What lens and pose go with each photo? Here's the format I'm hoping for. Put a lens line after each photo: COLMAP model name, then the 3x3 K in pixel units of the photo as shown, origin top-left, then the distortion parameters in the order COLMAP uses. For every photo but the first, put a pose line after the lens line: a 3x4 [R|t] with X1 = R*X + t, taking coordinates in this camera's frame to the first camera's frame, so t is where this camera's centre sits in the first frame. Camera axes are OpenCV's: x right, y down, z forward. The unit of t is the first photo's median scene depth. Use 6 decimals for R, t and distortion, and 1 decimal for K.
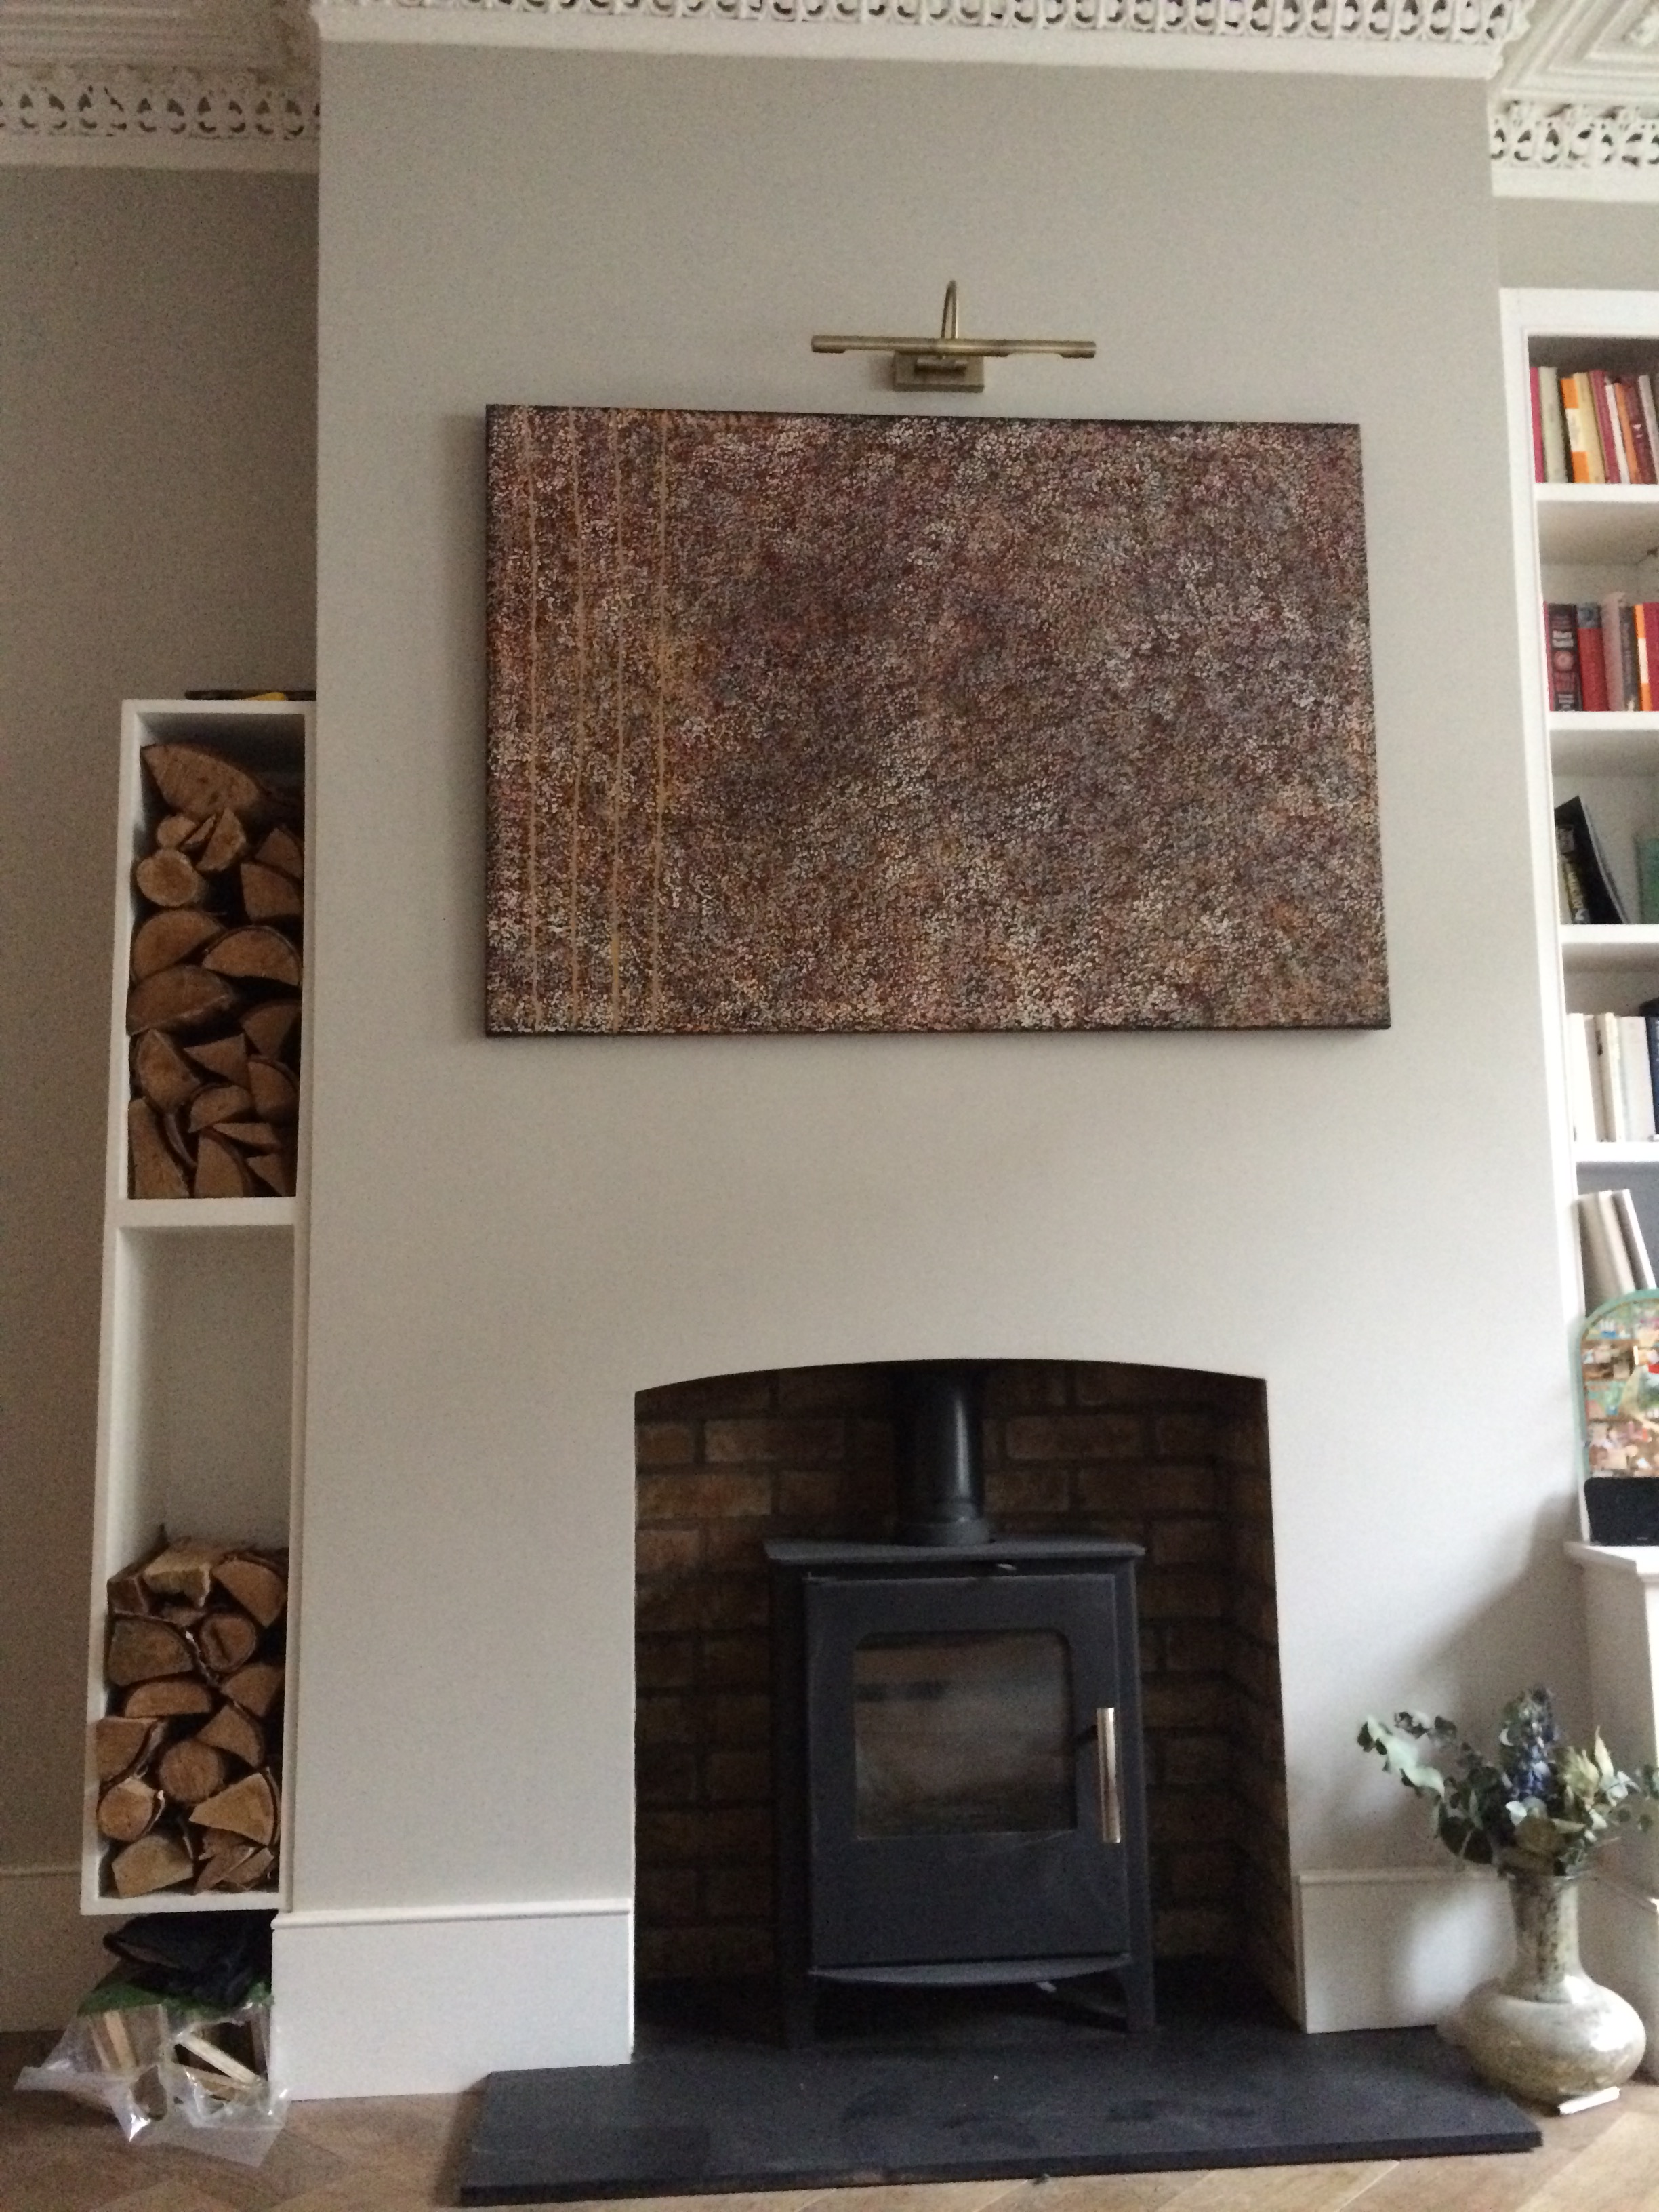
lens RADIAL K [[1885.9, 0, 837.8], [0, 1885.9, 1098.4], [0, 0, 1]] dist [0.085448, -0.115700]
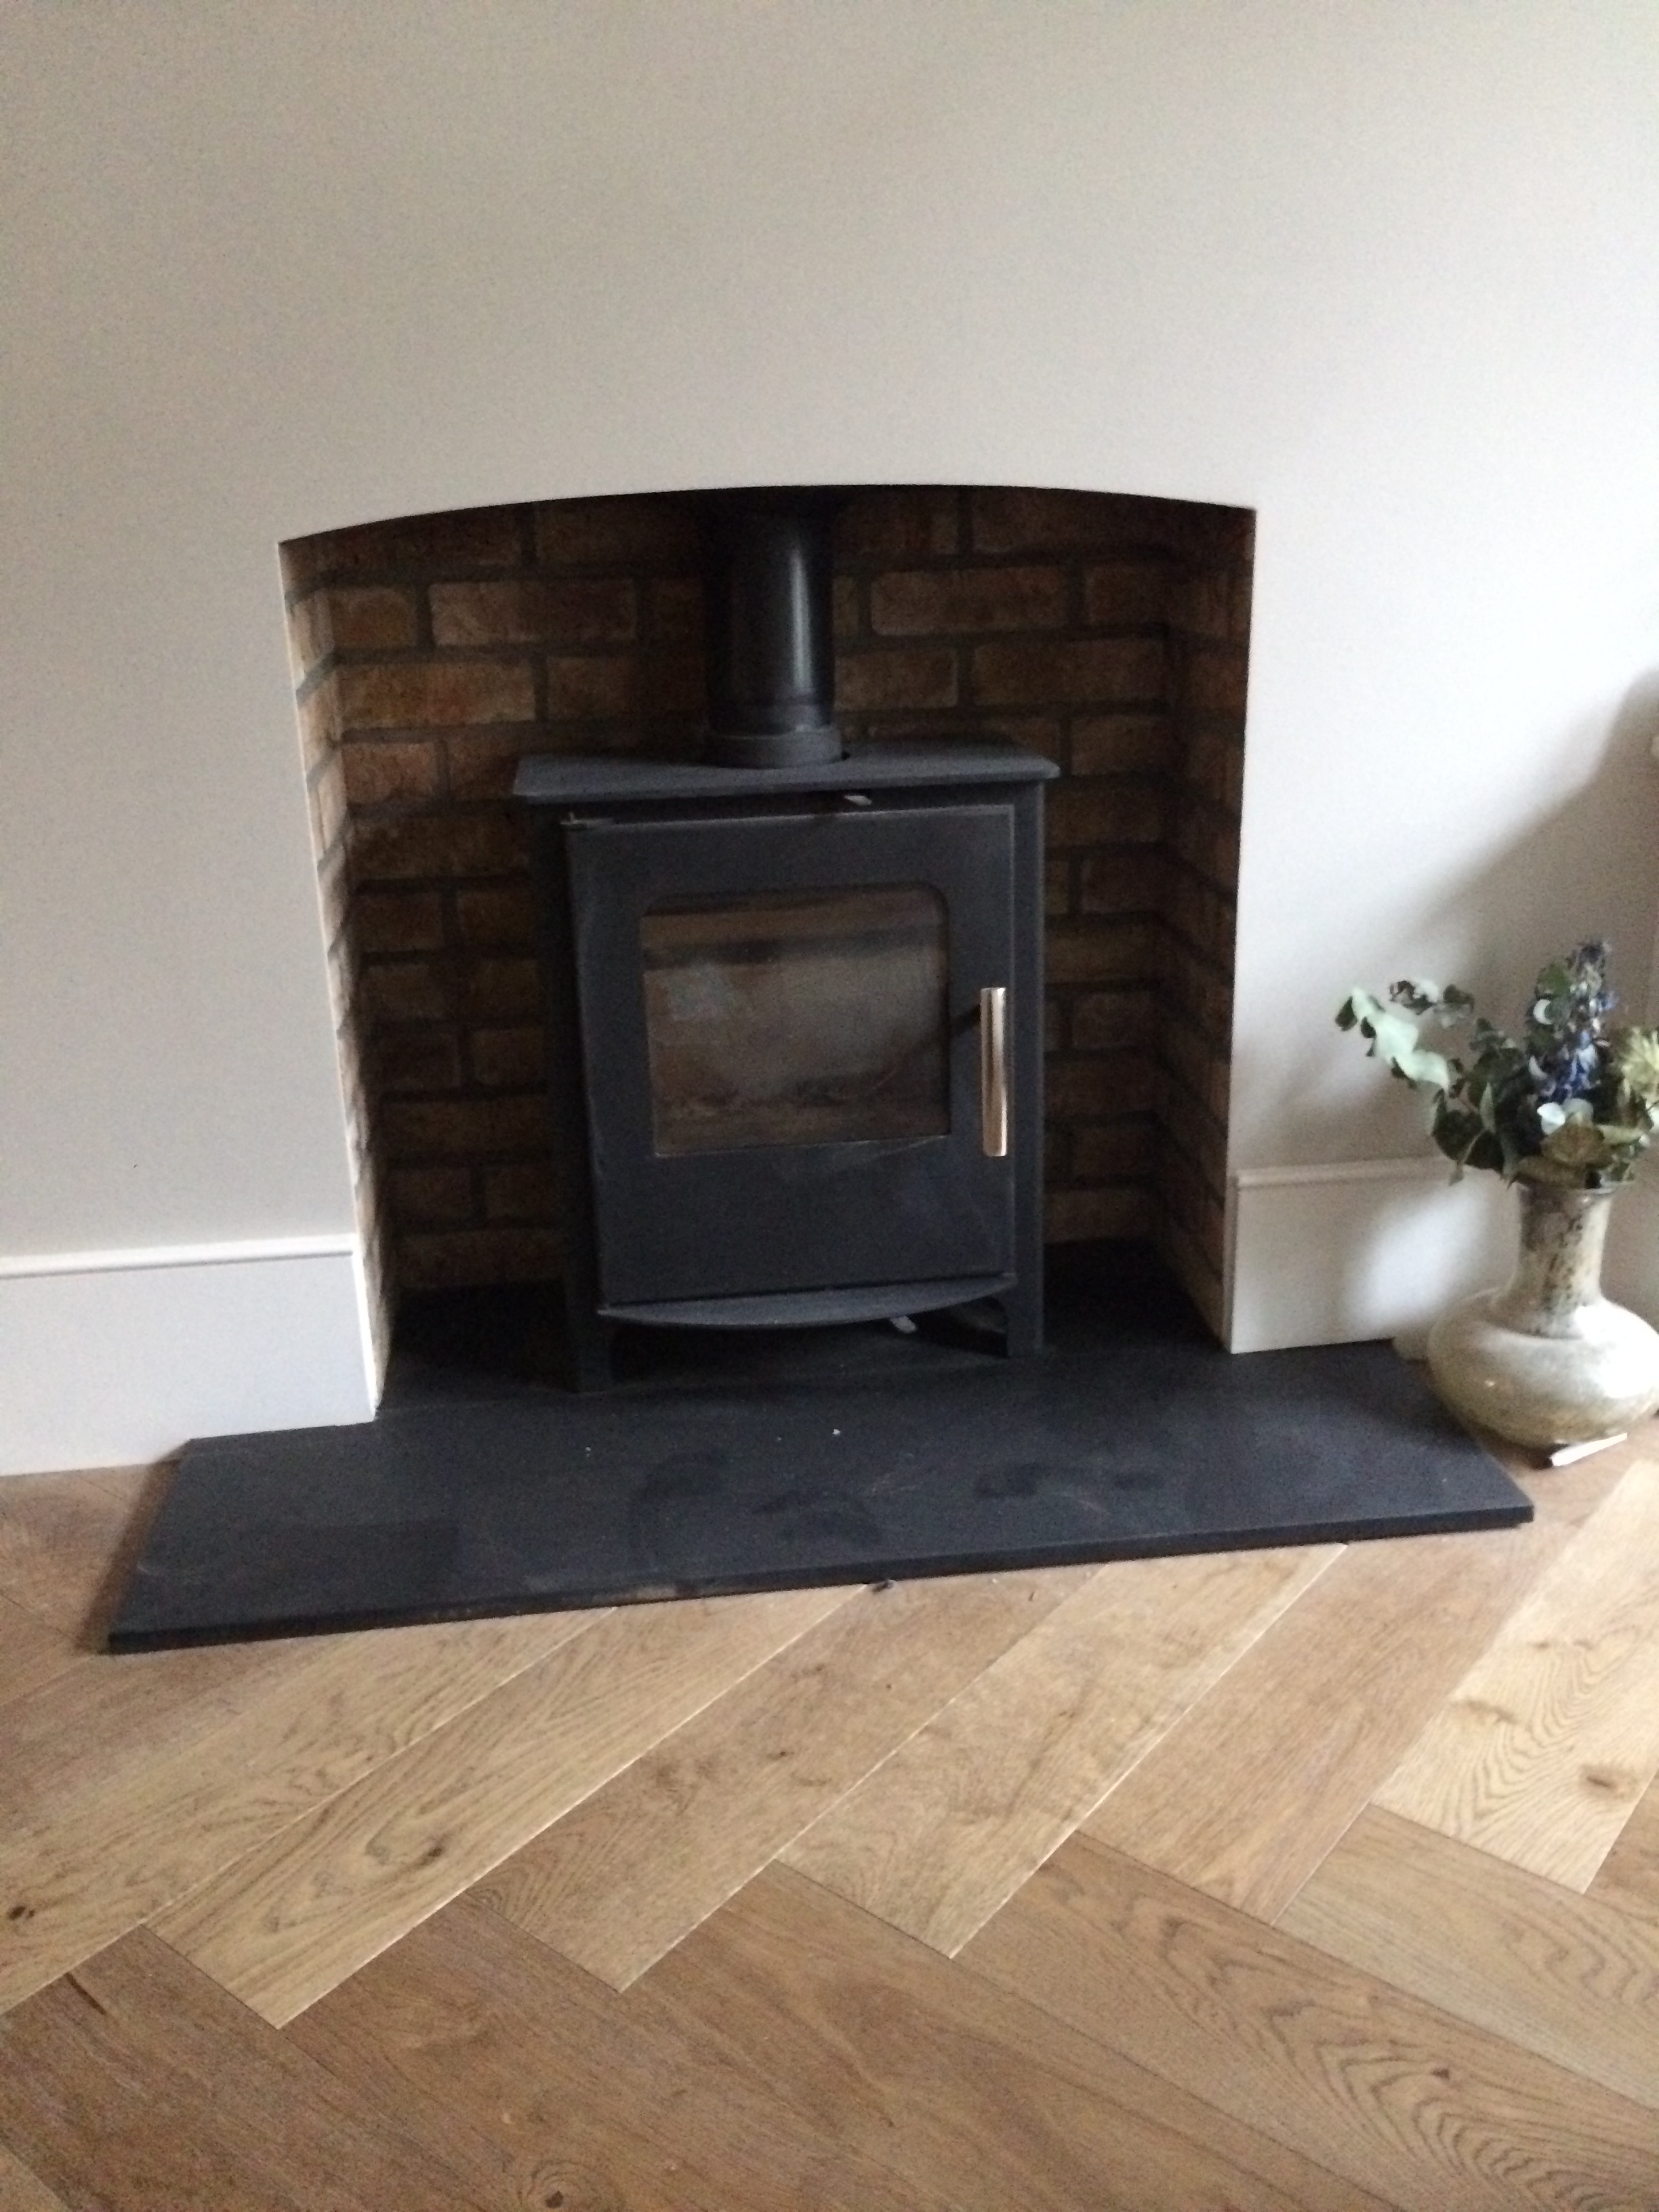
lens RADIAL K [[1885.9, 0, 825.4], [0, 1885.9, 1088.4], [0, 0, 1]] dist [0.085448, -0.115700]
pose [[0.999351, -0.022011, 0.028528, 0.056170], [0.007761, 0.904638, 0.426110, 0.050195], [-0.035186, -0.425612, 0.904221, 0.340258]]
